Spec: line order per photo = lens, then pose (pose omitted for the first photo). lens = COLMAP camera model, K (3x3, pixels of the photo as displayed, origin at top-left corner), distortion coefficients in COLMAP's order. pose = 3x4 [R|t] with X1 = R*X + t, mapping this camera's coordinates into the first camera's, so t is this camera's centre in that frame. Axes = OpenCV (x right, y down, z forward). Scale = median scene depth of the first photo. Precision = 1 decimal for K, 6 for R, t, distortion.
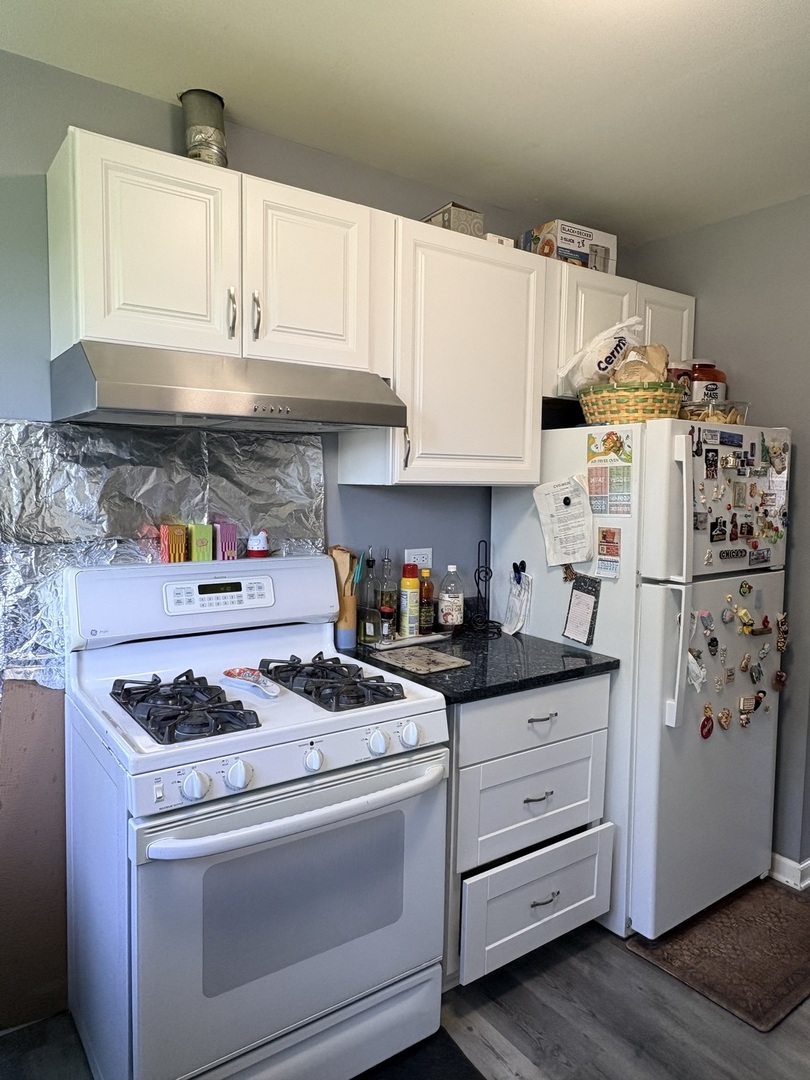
lens RADIAL K [[714.4, 0, 405.0], [0, 714.4, 540.0], [0, 0, 1]] dist [0.001933, 0.002214]
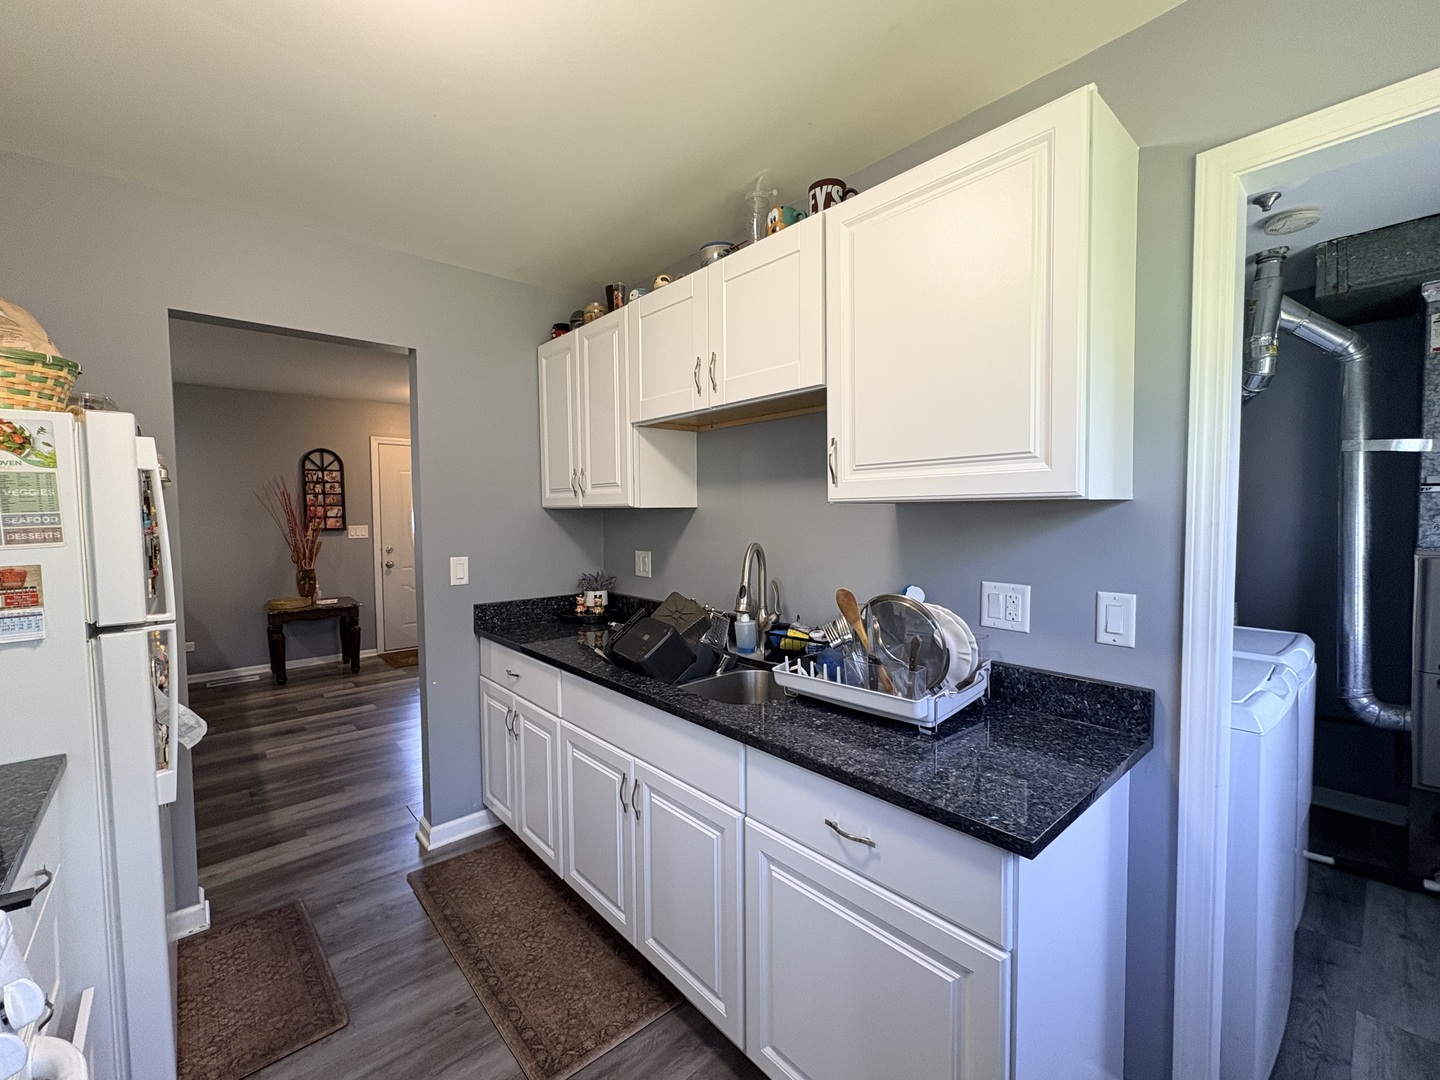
lens RADIAL K [[614.1, 0, 720.0], [0, 614.1, 540.0], [0, 0, 1]] dist [0.001313, 0.000262]
pose [[-0.110520, -0.058922, 0.992126, -0.346623], [0.082332, 0.994267, 0.068221, -0.026092], [-0.990458, 0.089223, -0.105036, 0.421998]]
